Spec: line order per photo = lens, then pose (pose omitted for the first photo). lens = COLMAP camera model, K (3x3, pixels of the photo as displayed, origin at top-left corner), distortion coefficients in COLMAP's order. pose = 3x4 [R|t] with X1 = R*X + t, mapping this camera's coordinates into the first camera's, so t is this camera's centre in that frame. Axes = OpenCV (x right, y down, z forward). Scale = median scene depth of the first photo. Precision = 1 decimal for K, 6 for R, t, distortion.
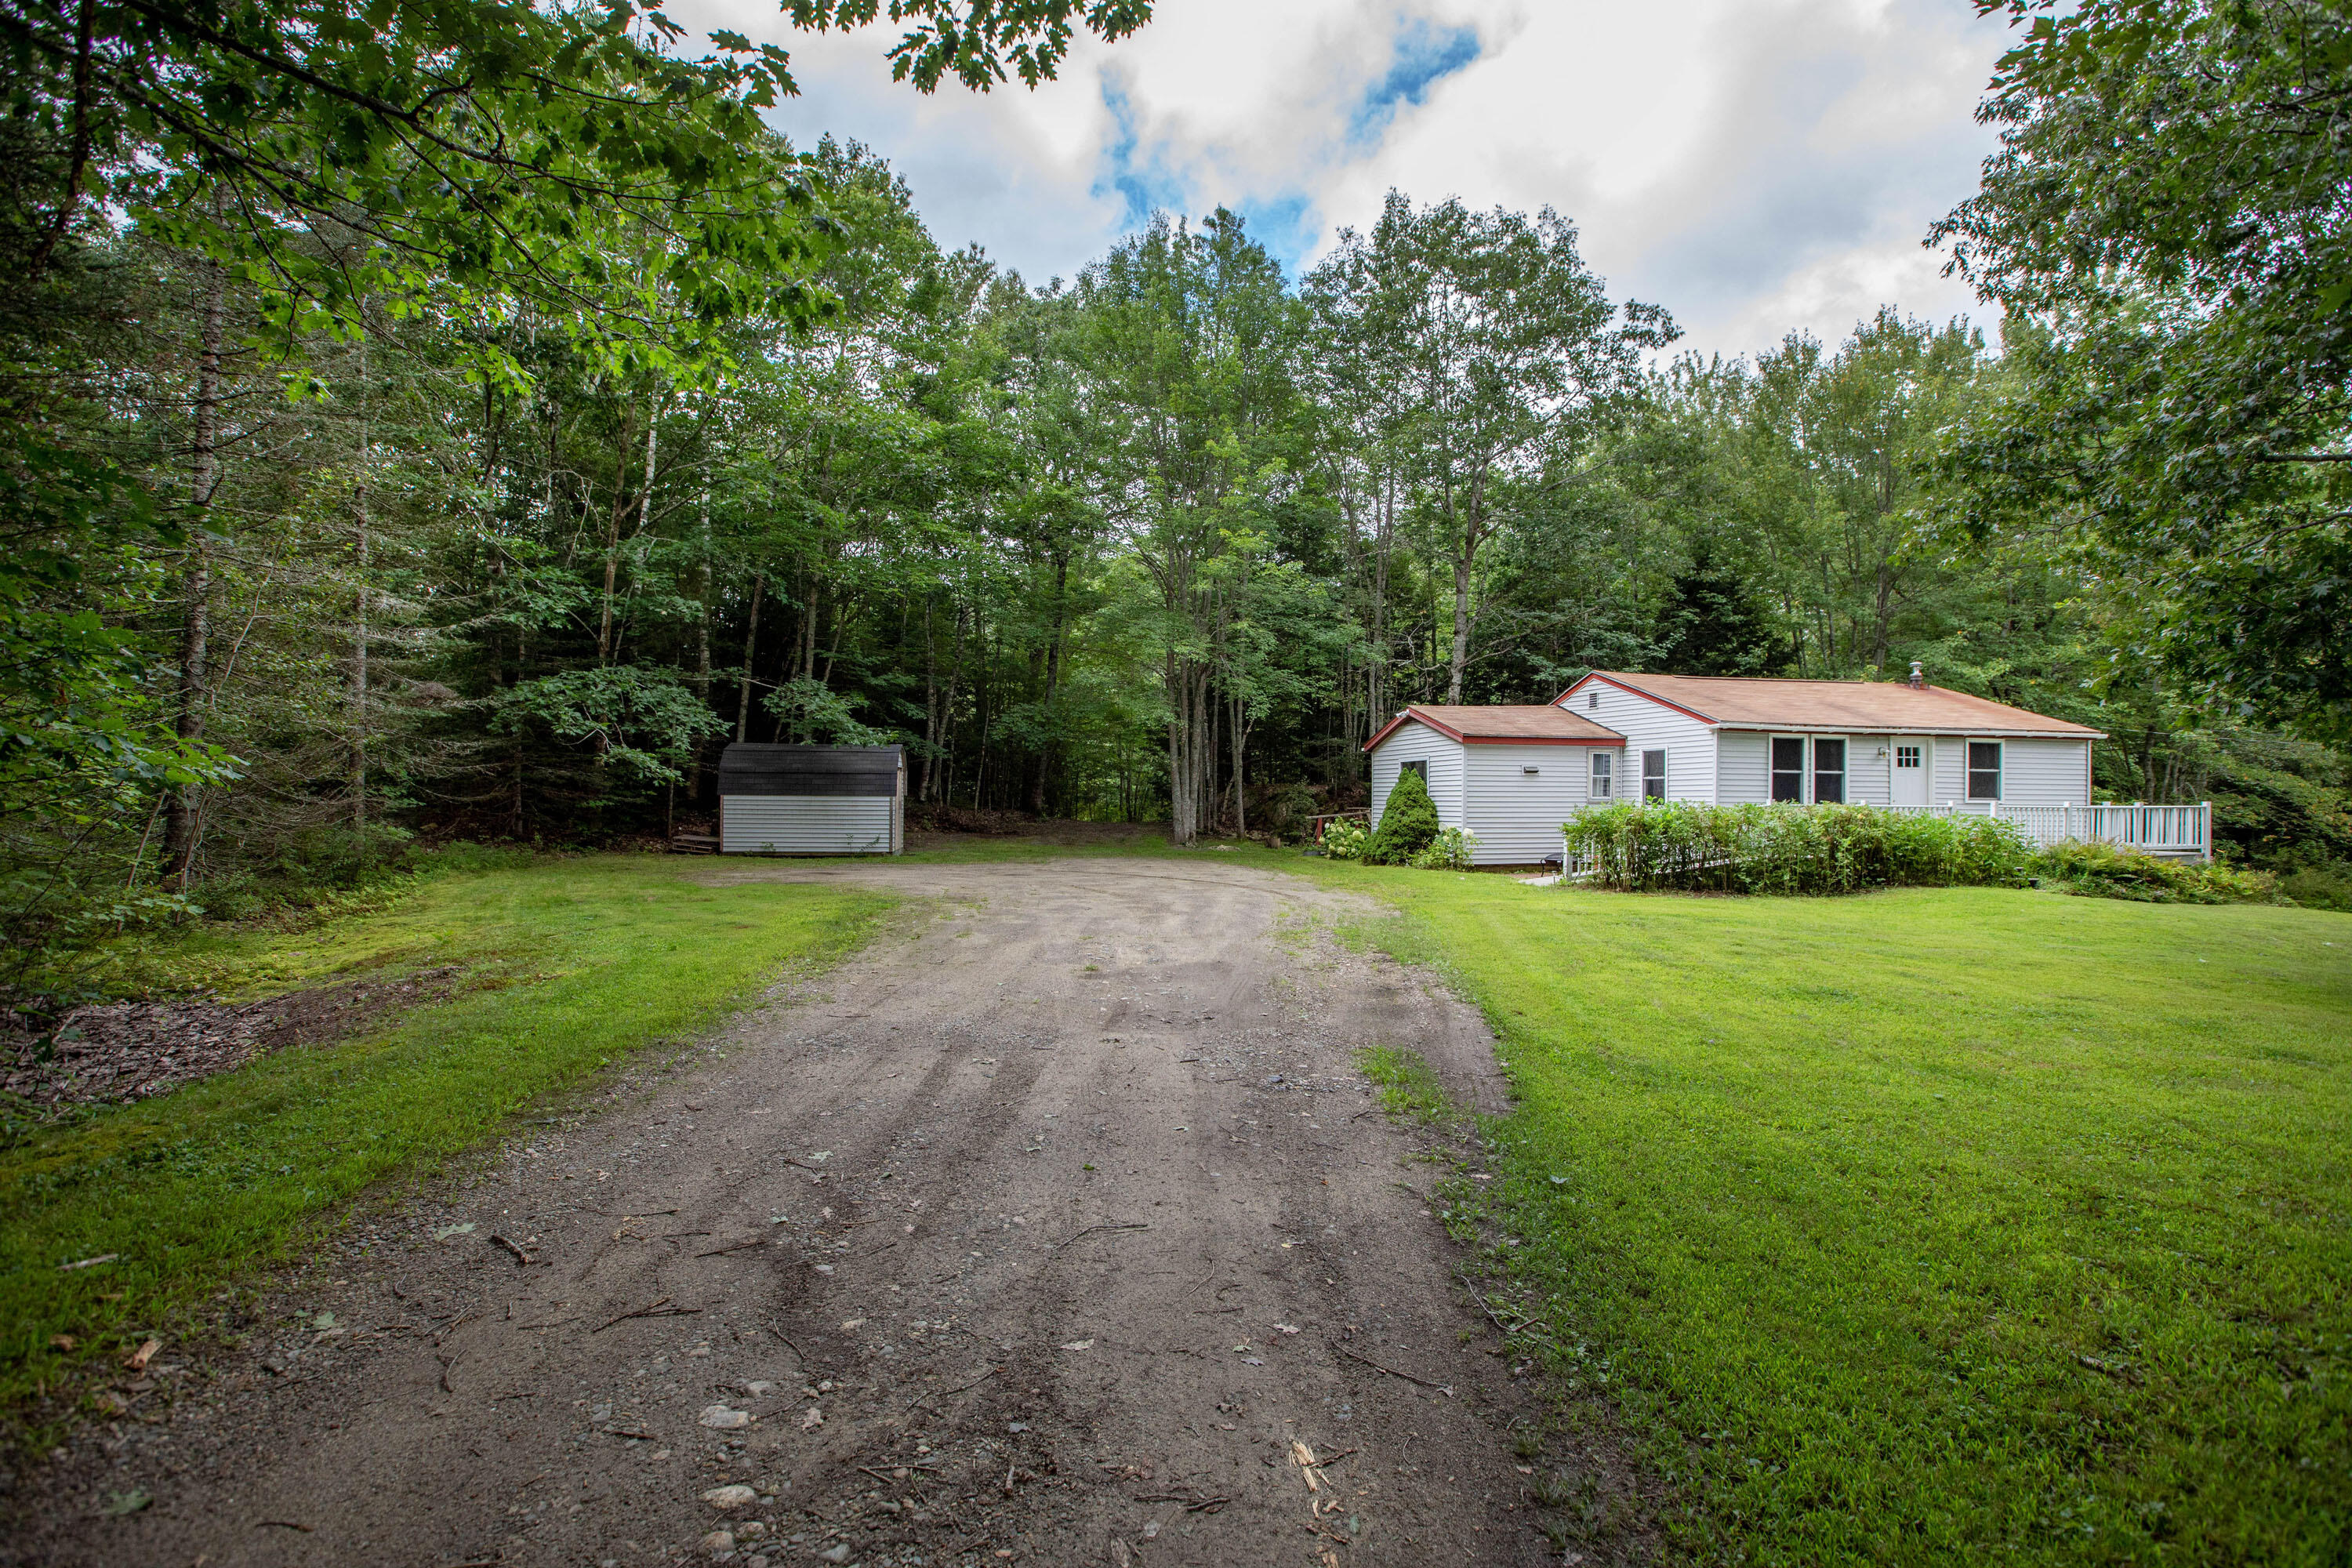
lens RADIAL K [[1079.2, 0, 1188.0], [0, 1079.2, 789.3], [0, 0, 1]] dist [-0.057750, 0.024394]
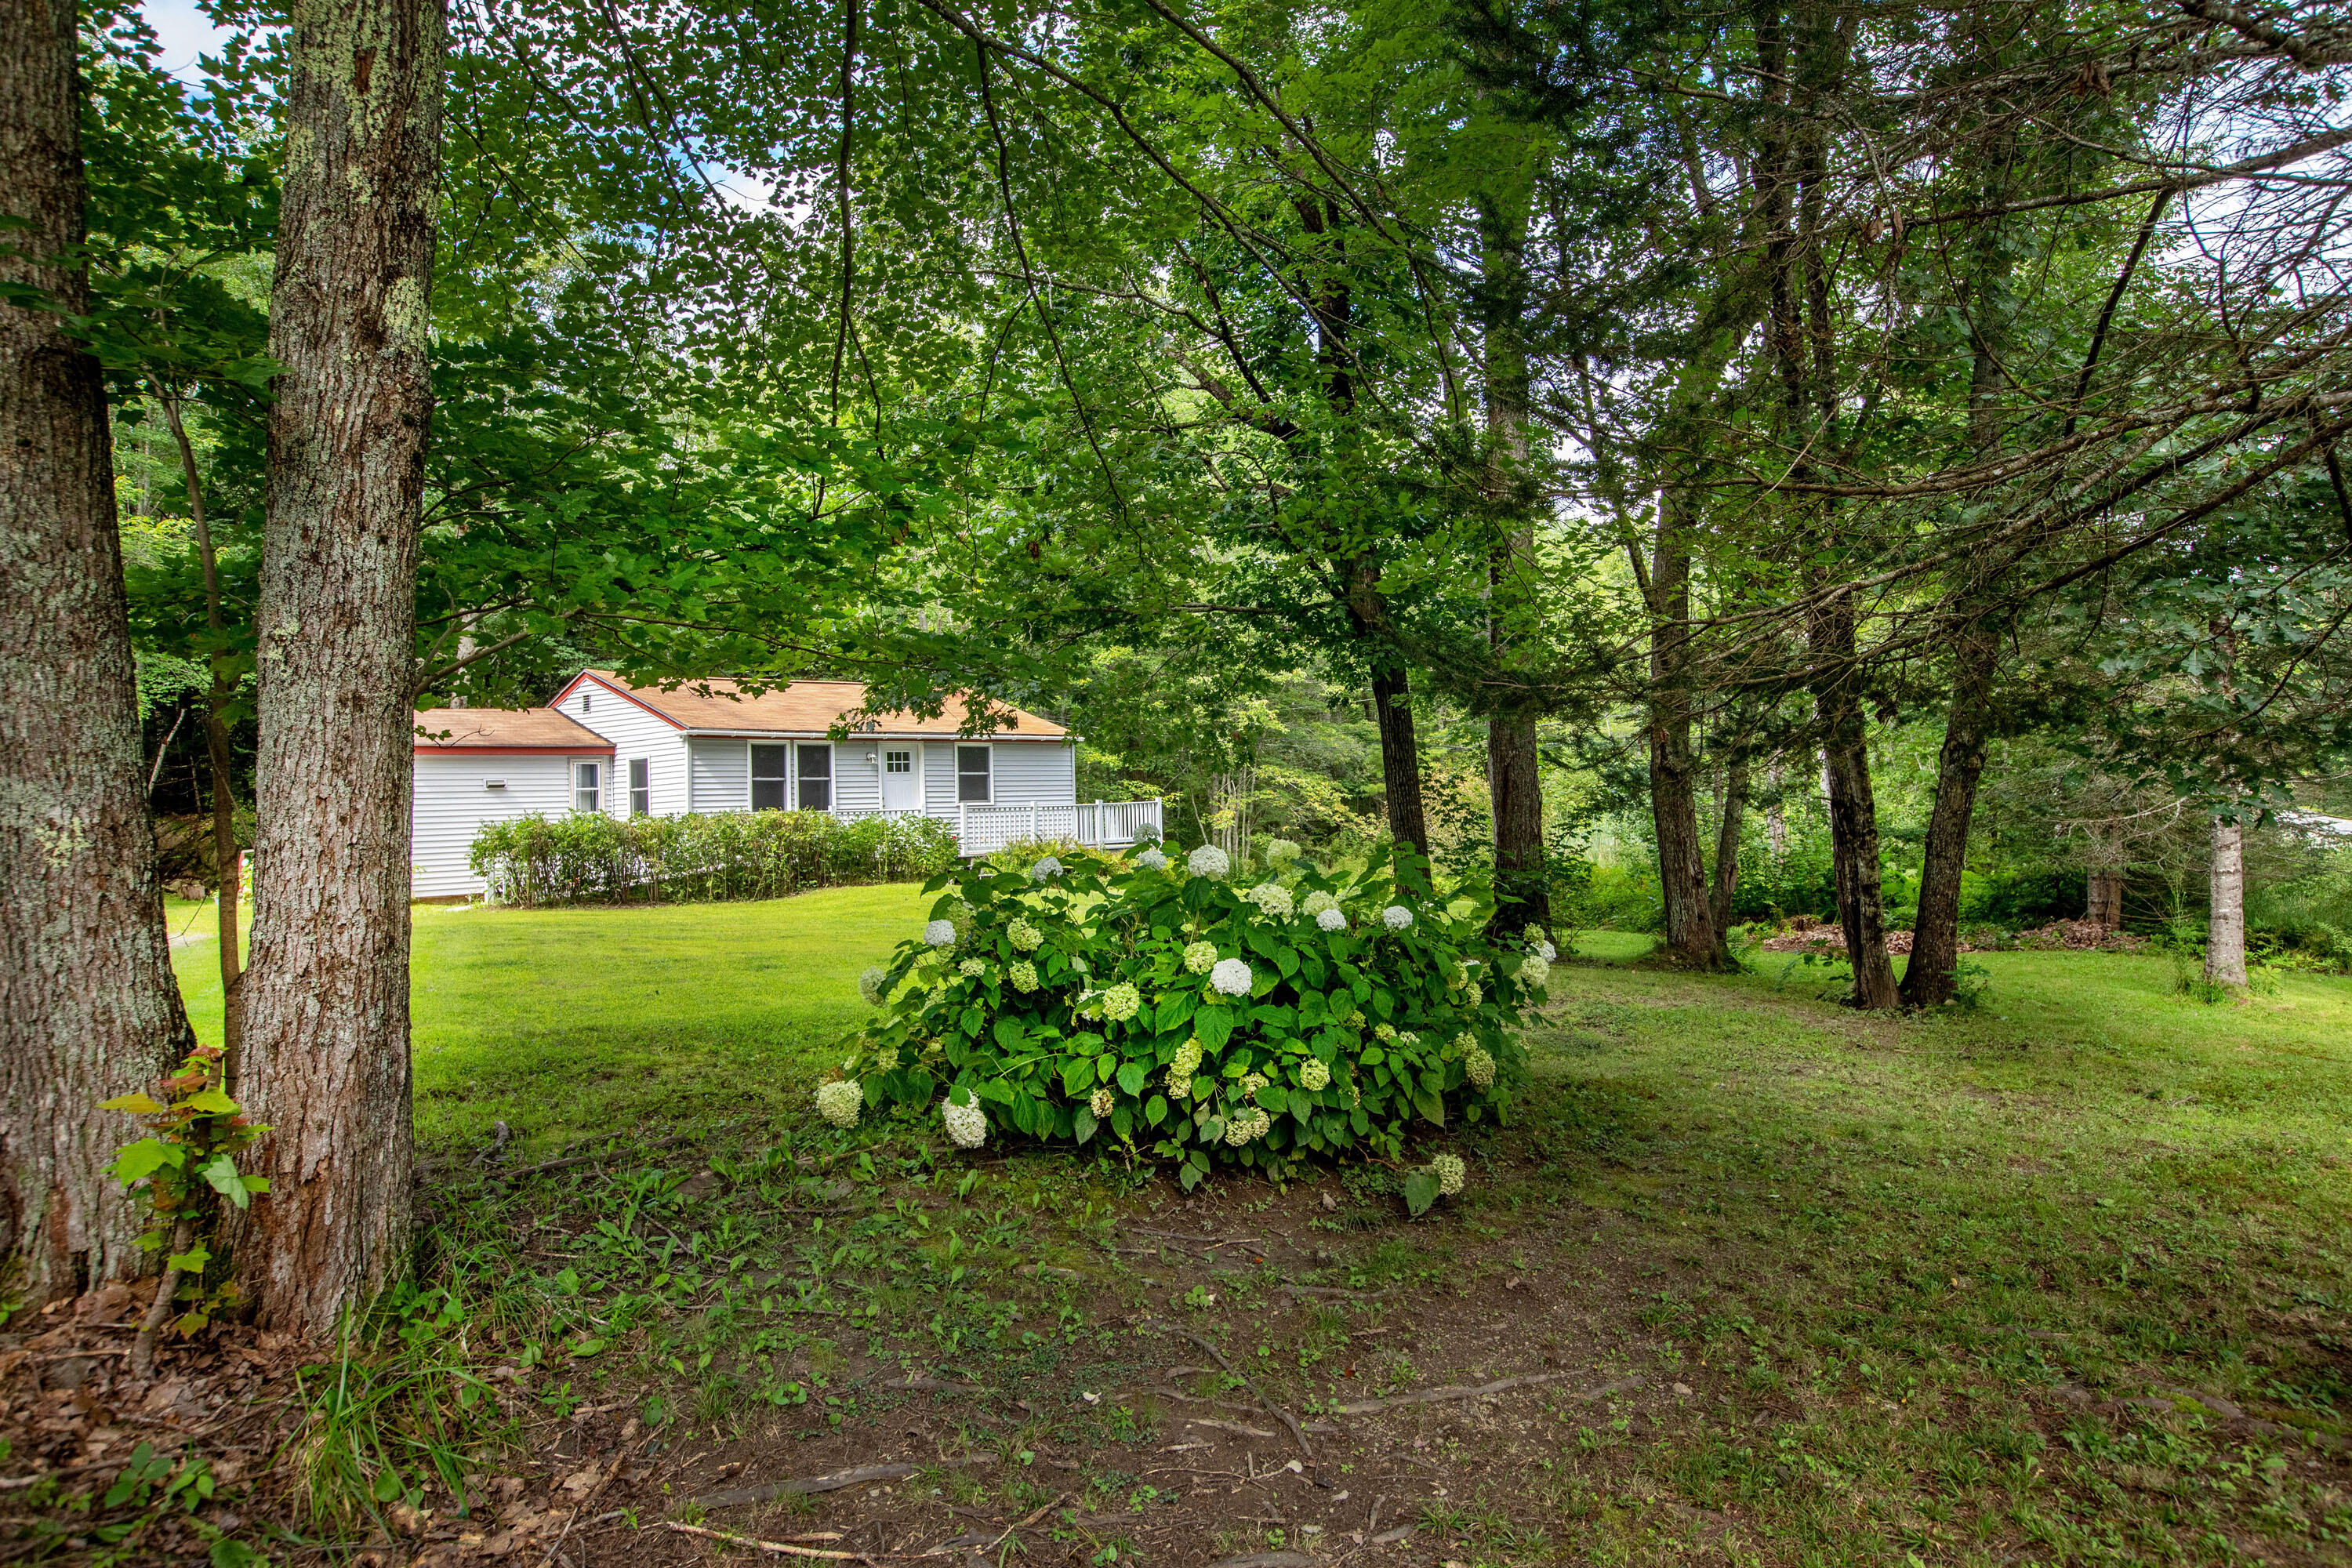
lens RADIAL K [[1495.2, 0, 1180.6], [0, 1495.2, 777.7], [0, 0, 1]] dist [0.008588, 0.001852]
pose [[0.836900, -0.021114, 0.546949, 0.121270], [0.033859, 0.999339, -0.013230, 0.012043], [-0.546308, 0.029592, 0.837061, -0.322694]]
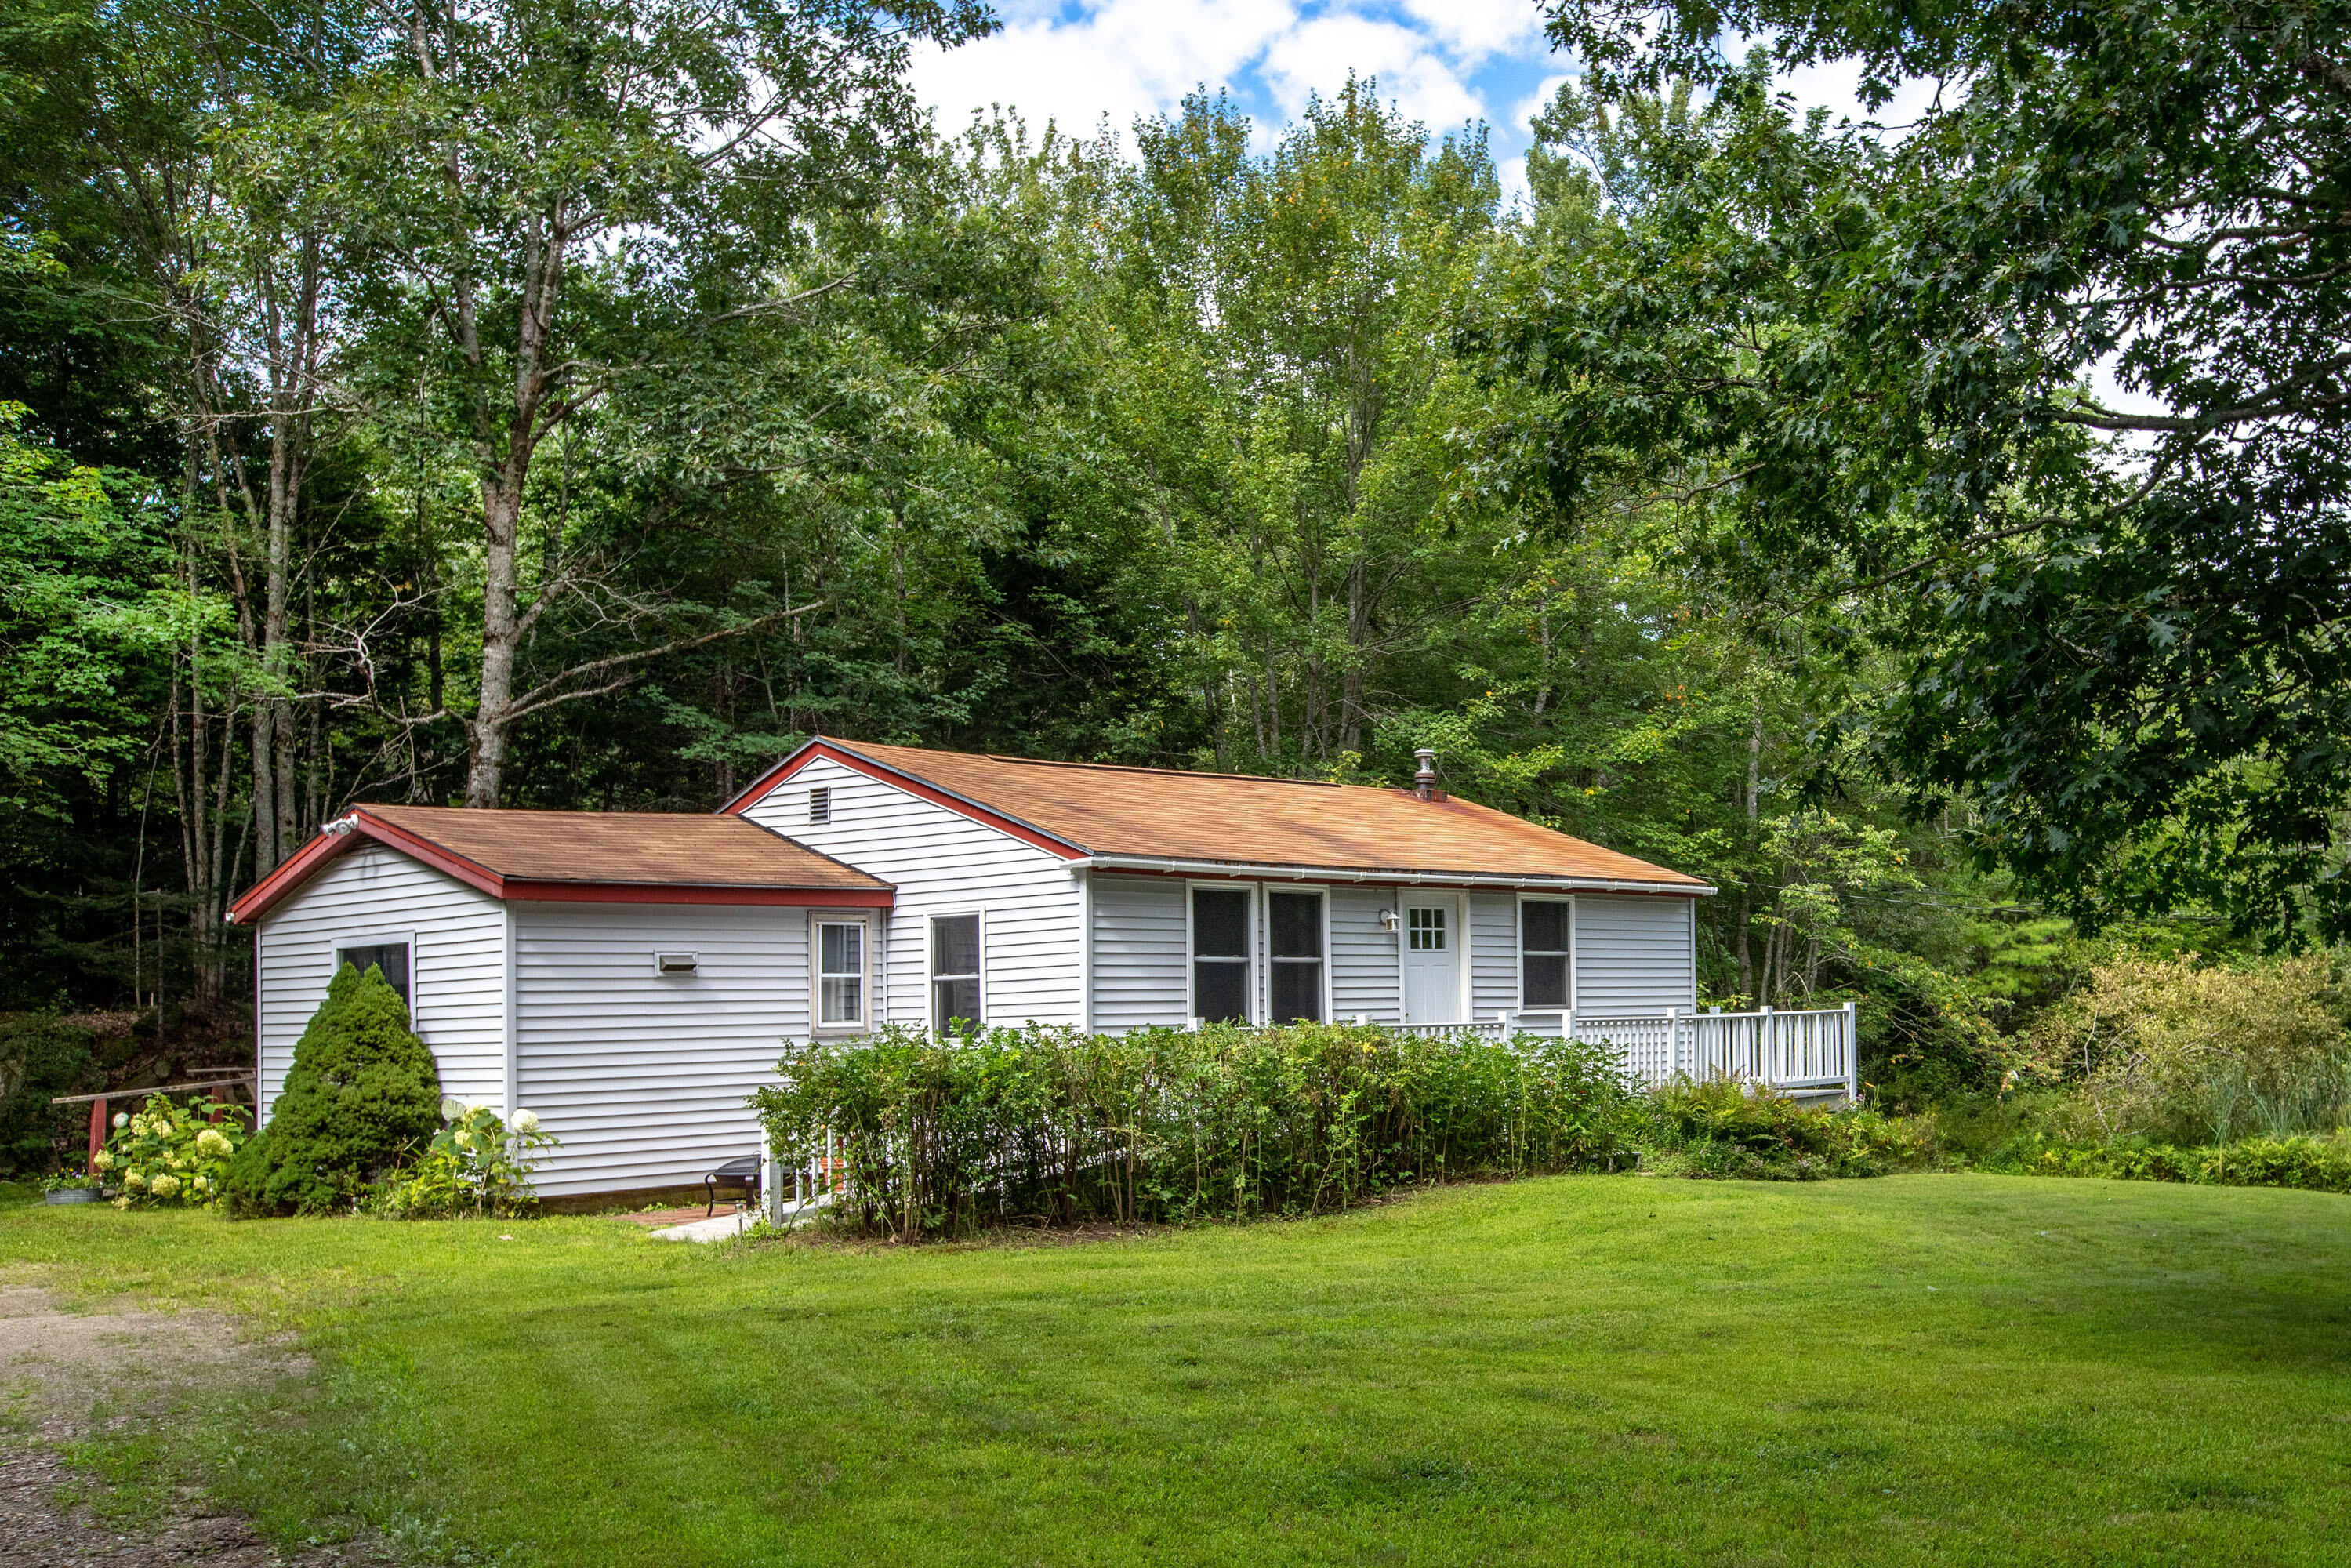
lens RADIAL K [[2267.4, 0, 1488.0], [0, 2267.4, 947.6], [0, 0, 1]] dist [-0.037249, 0.111300]
pose [[0.793337, -0.007375, 0.608739, 0.031319], [0.024123, 0.999522, -0.019327, 0.000826], [-0.608305, 0.030018, 0.793135, 0.100650]]
